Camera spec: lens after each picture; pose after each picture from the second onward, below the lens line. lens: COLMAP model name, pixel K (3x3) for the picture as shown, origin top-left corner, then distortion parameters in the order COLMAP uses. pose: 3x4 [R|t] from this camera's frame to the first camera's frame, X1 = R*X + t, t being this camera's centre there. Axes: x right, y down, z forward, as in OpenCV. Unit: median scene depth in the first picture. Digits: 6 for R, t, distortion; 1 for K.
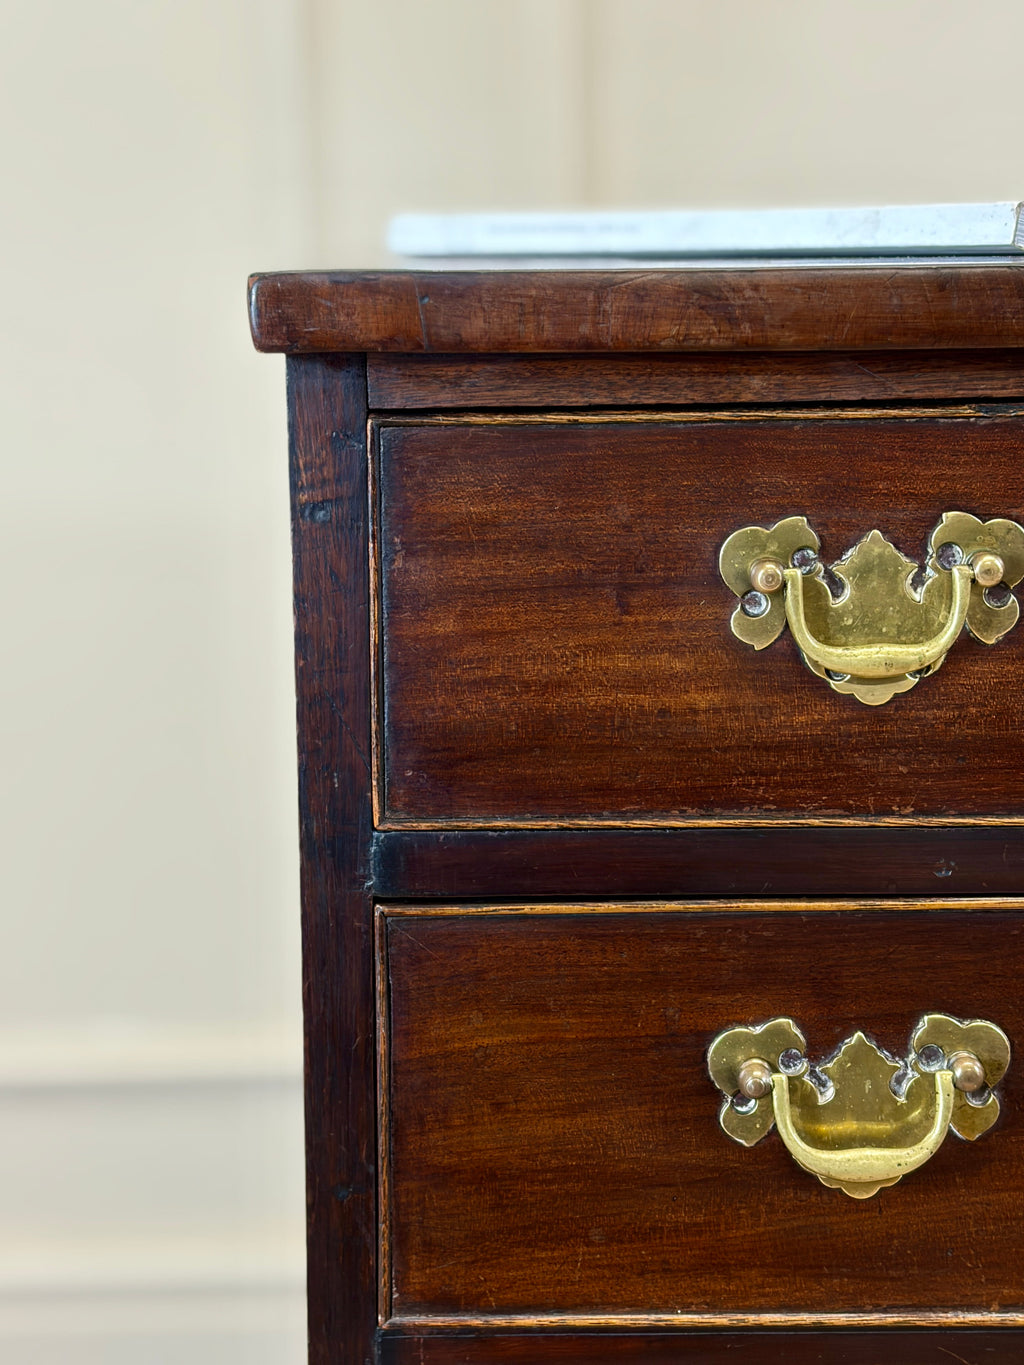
lens RADIAL K [[2562.2, 0, 509.2], [0, 2562.2, 689.3], [0, 0, 1]] dist [0.285095, -1.227014]
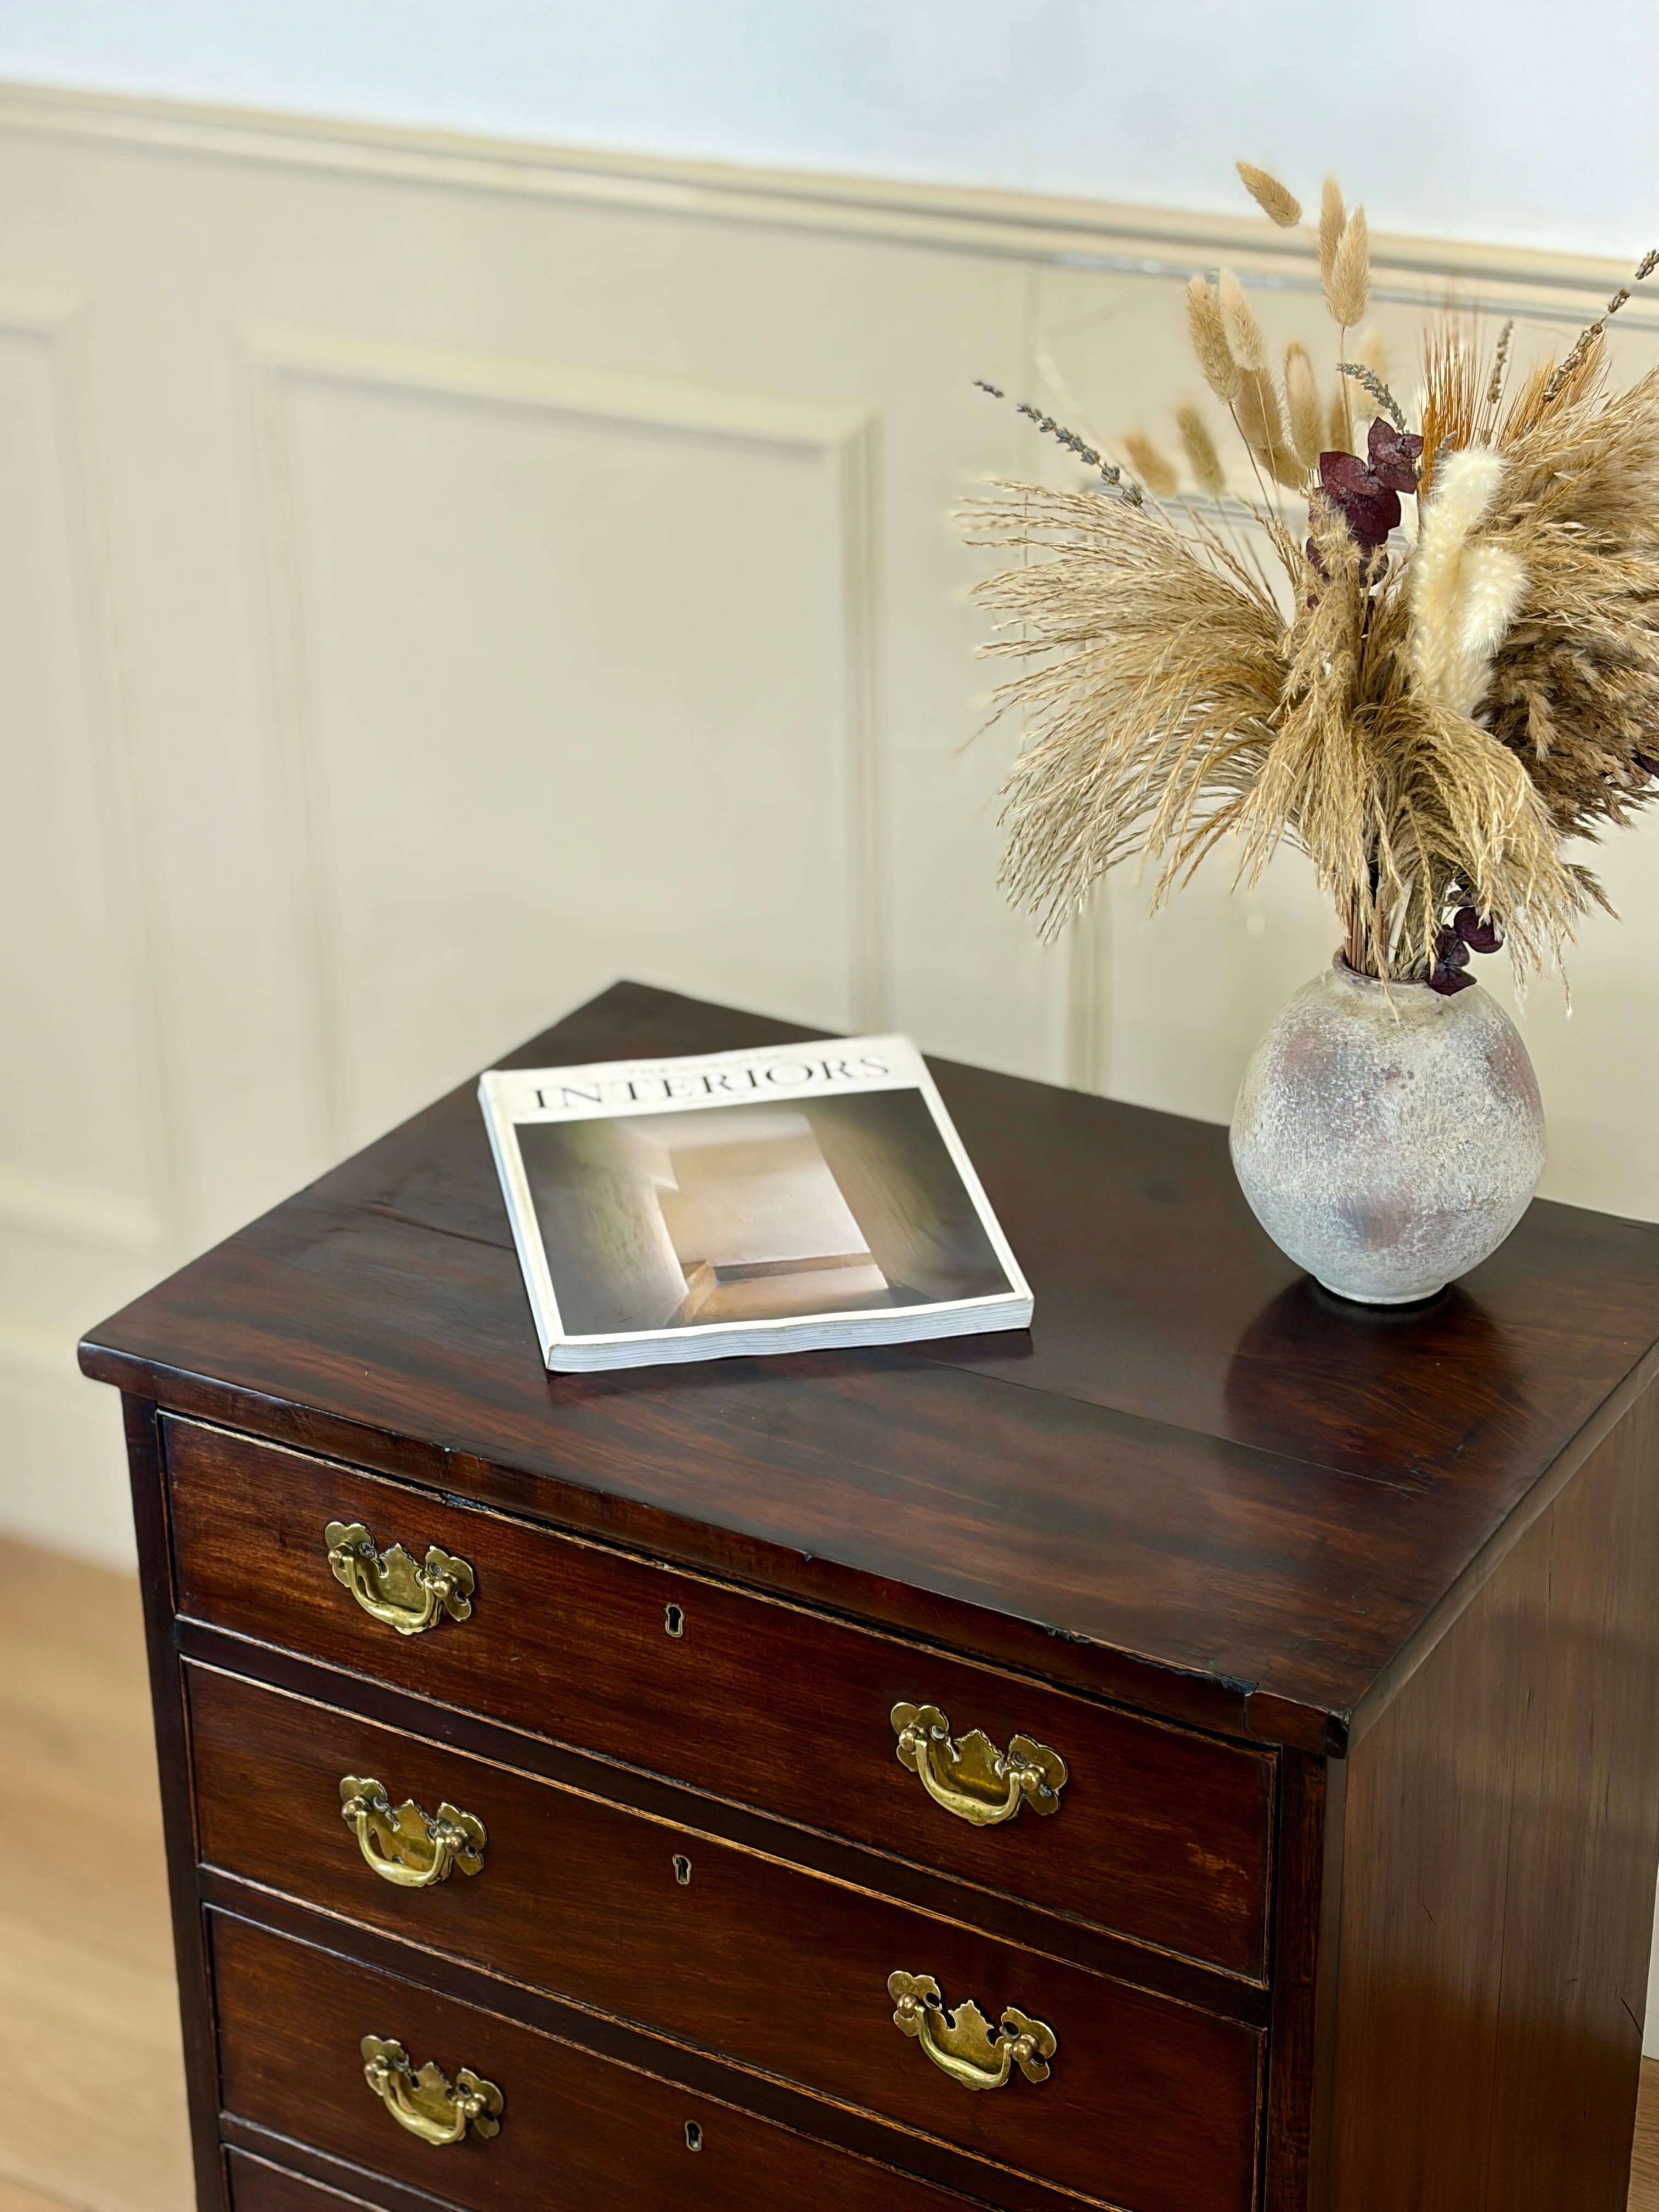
lens RADIAL K [[4152.0, 0, 824.9], [0, 4152.0, 1117.1], [0, 0, 1]] dist [0.285095, -1.227014]
pose [[0.860561, 0.221475, -0.458675, 1.554800], [-0.080626, 0.948394, 0.306672, -1.172727], [0.502925, -0.226929, 0.834008, -1.057866]]
